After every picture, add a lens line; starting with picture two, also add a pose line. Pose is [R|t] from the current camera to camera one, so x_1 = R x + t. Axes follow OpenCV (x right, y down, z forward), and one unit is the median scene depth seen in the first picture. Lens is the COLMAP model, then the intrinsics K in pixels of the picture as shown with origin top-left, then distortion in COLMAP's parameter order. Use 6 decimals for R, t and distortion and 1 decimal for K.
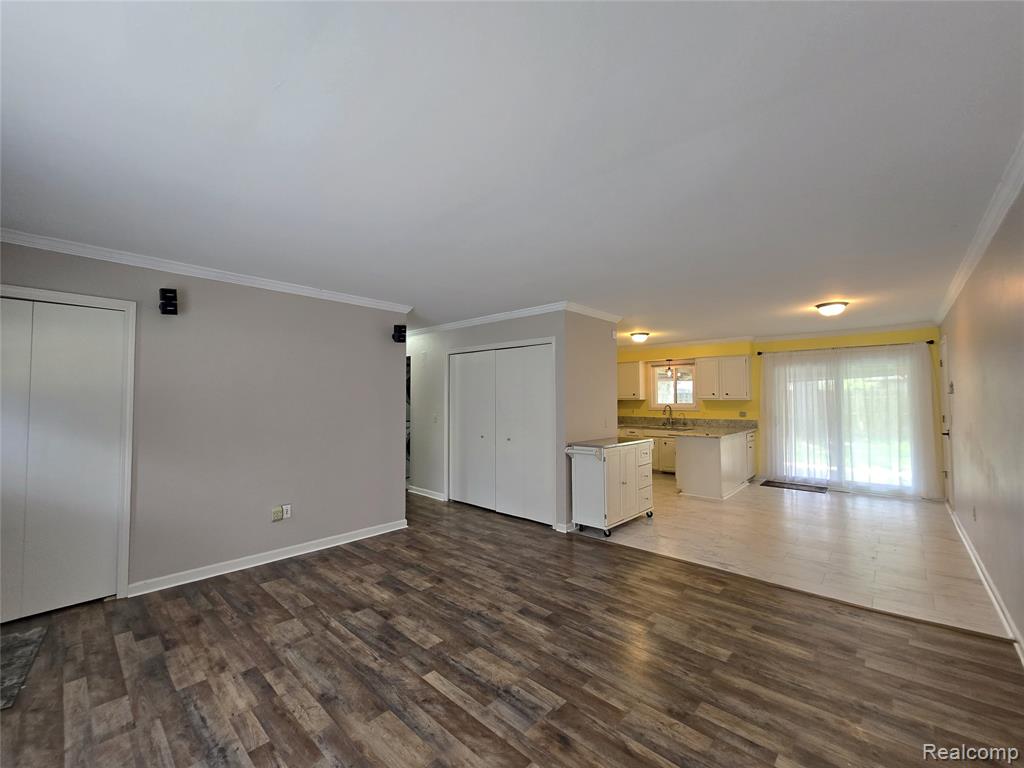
lens RADIAL K [[423.3, 0, 505.5], [0, 423.3, 383.0], [0, 0, 1]] dist [-0.005567, 0.001833]
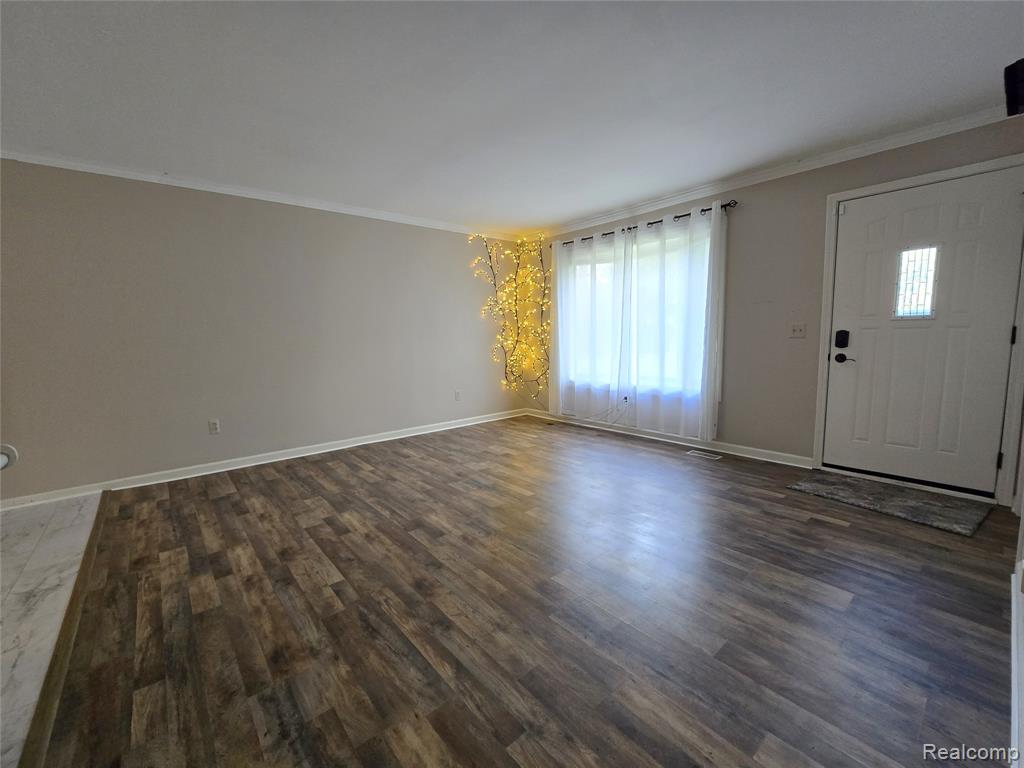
lens RADIAL K [[423.3, 0, 493.9], [0, 423.3, 383.4], [0, 0, 1]] dist [-0.005567, 0.001833]
pose [[-0.989281, 0.004353, 0.145961, -0.165845], [0.015772, 0.996894, 0.077165, 0.125454], [-0.145172, 0.078640, -0.986276, 1.488561]]
